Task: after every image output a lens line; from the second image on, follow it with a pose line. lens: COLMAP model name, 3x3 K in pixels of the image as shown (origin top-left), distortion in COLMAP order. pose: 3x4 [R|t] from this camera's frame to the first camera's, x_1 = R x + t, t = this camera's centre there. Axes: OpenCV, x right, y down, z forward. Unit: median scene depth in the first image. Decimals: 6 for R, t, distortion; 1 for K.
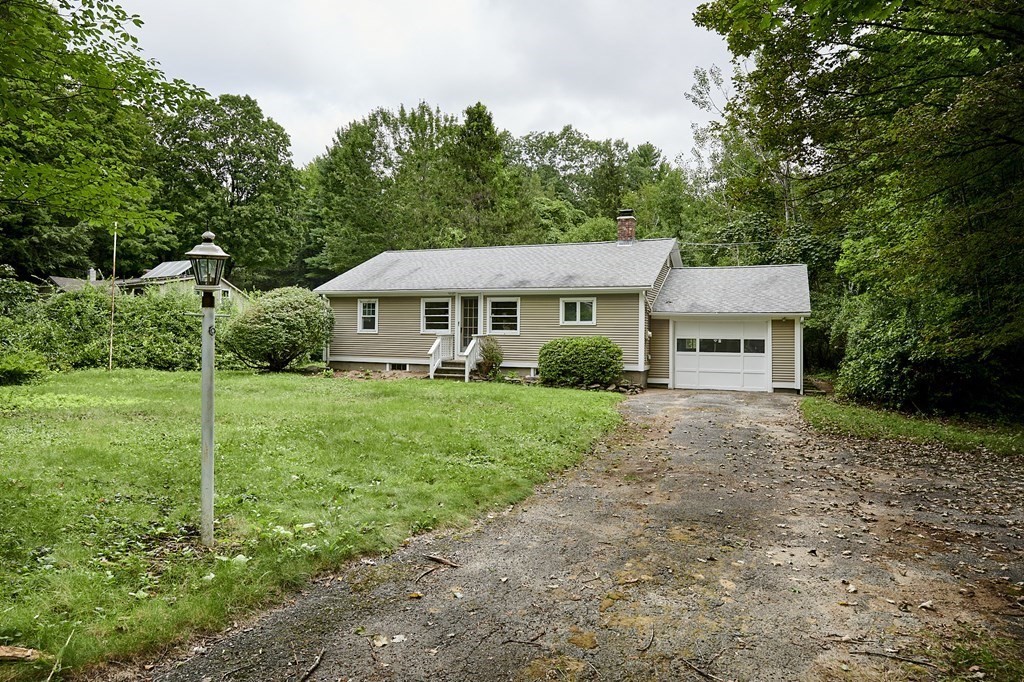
lens RADIAL K [[652.6, 0, 515.0], [0, 652.6, 280.4], [0, 0, 1]] dist [0.000613, -0.000327]
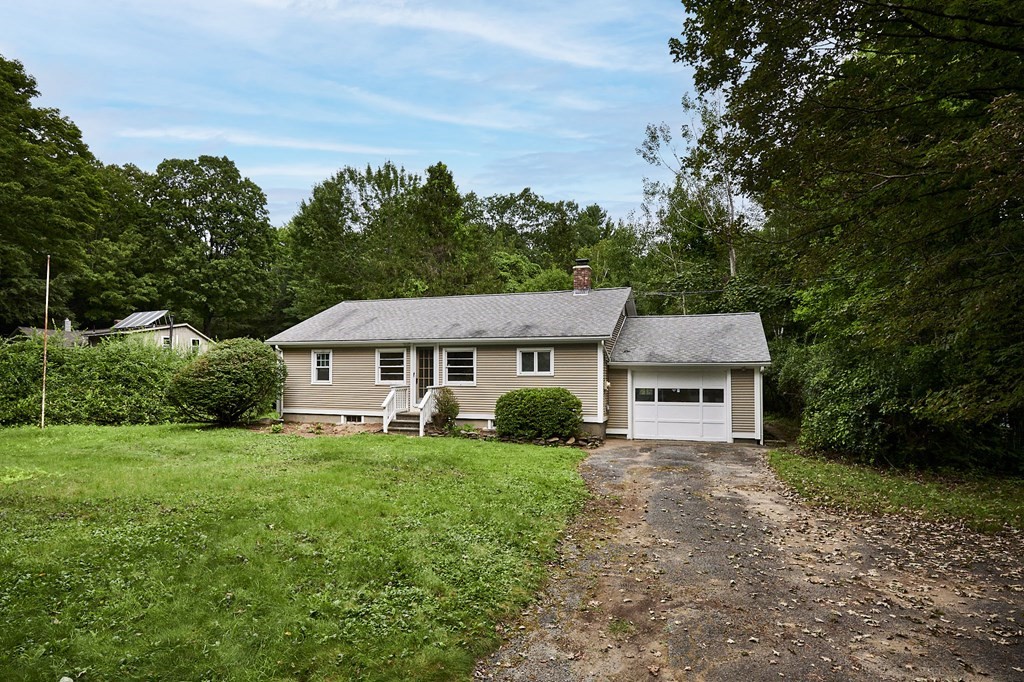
lens RADIAL K [[553.3, 0, 511.4], [0, 553.3, 324.9], [0, 0, 1]] dist [-0.023850, 0.000270]
pose [[0.998374, -0.004529, 0.056829, 0.012083], [0.004724, 0.999983, -0.003295, -0.004498], [-0.056813, 0.003558, 0.998378, 0.156941]]
